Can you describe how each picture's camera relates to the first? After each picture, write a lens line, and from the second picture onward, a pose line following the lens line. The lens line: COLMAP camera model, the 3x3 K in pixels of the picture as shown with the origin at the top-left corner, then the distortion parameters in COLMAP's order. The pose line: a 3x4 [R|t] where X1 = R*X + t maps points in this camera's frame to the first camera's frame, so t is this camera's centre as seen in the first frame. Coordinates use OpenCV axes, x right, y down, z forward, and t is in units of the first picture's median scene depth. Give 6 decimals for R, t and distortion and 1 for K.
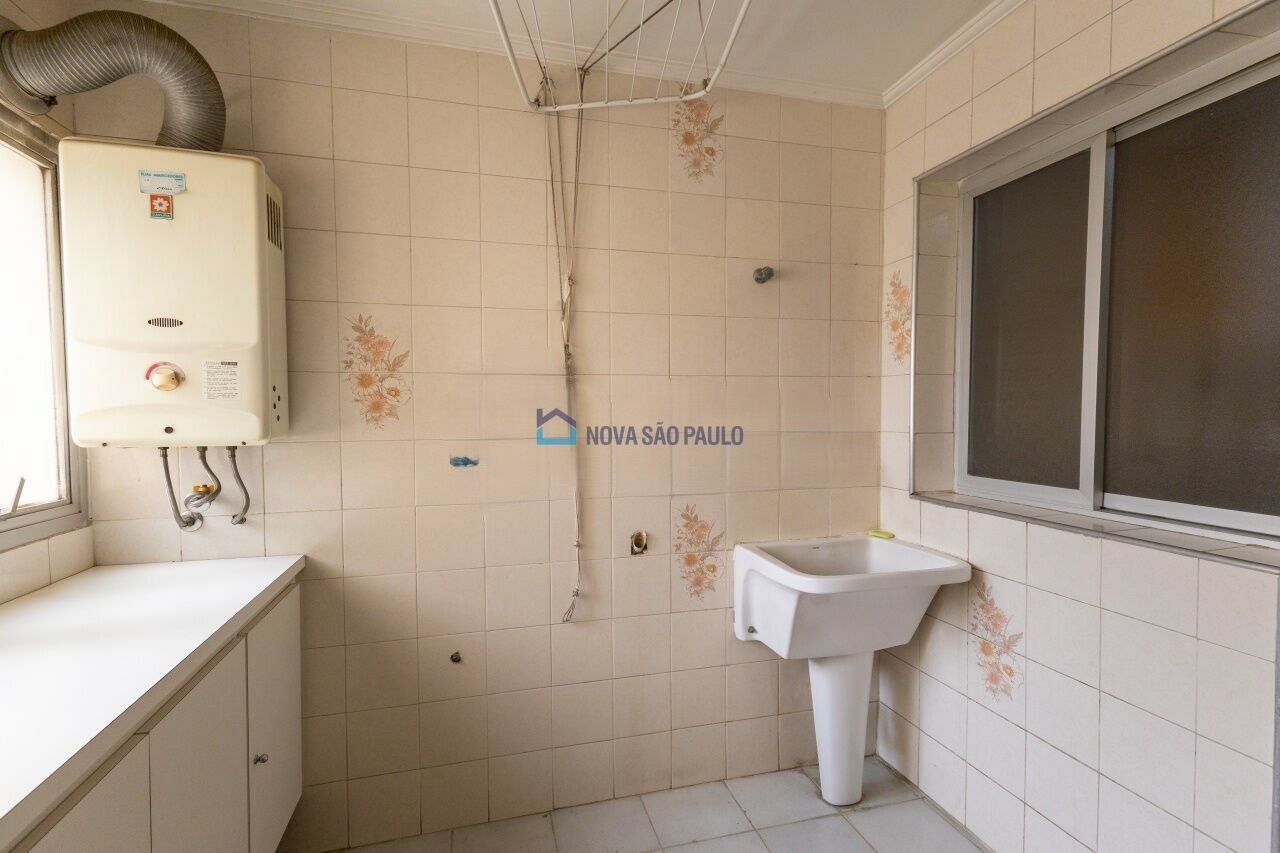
lens RADIAL K [[614.2, 0, 627.6], [0, 614.2, 433.2], [0, 0, 1]] dist [0.005500, 0.000831]
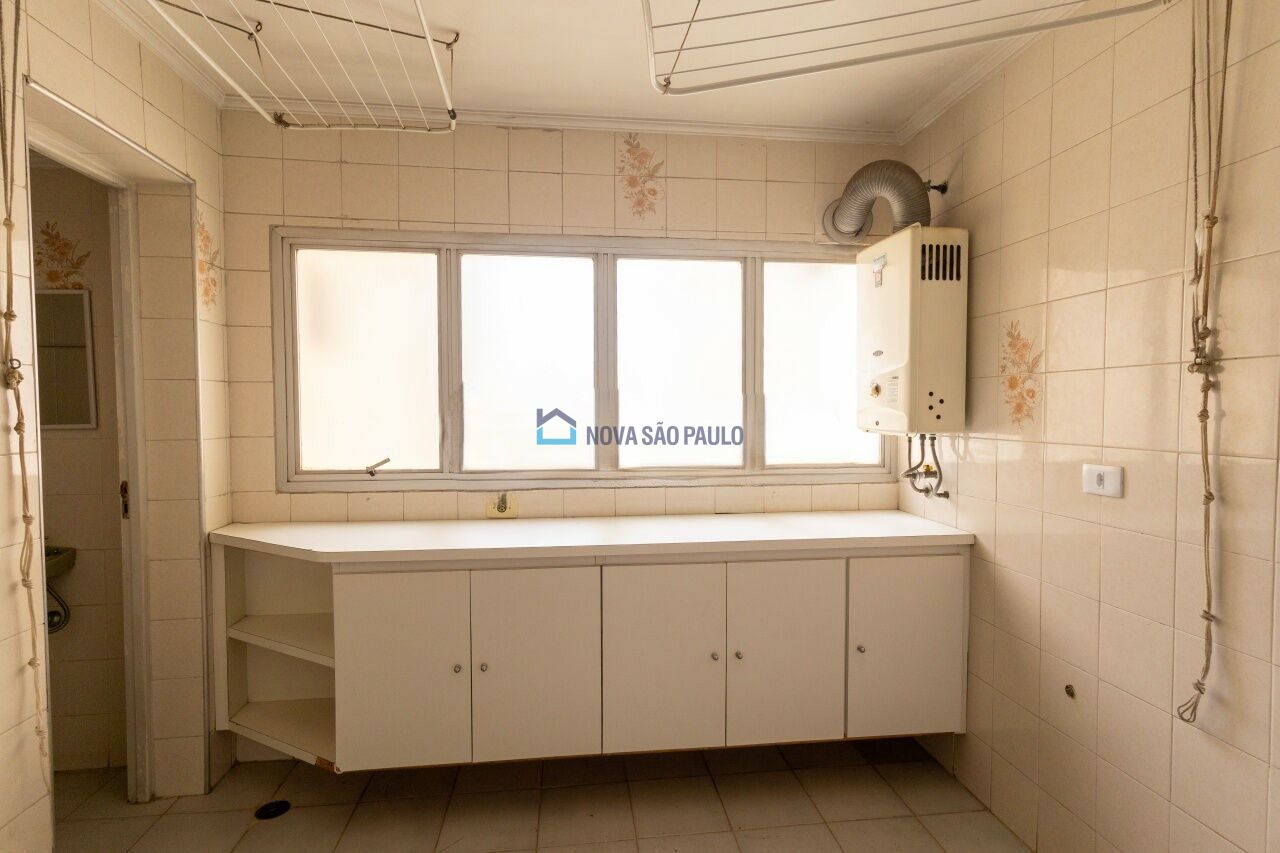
lens RADIAL K [[647.4, 0, 648.9], [0, 647.4, 429.8], [0, 0, 1]] dist [0.007660, 0.000462]
pose [[-0.138553, 0.040705, -0.989518, 0.763440], [-0.034575, 0.998347, 0.045909, -0.035320], [0.989751, 0.040574, -0.136917, 0.540360]]
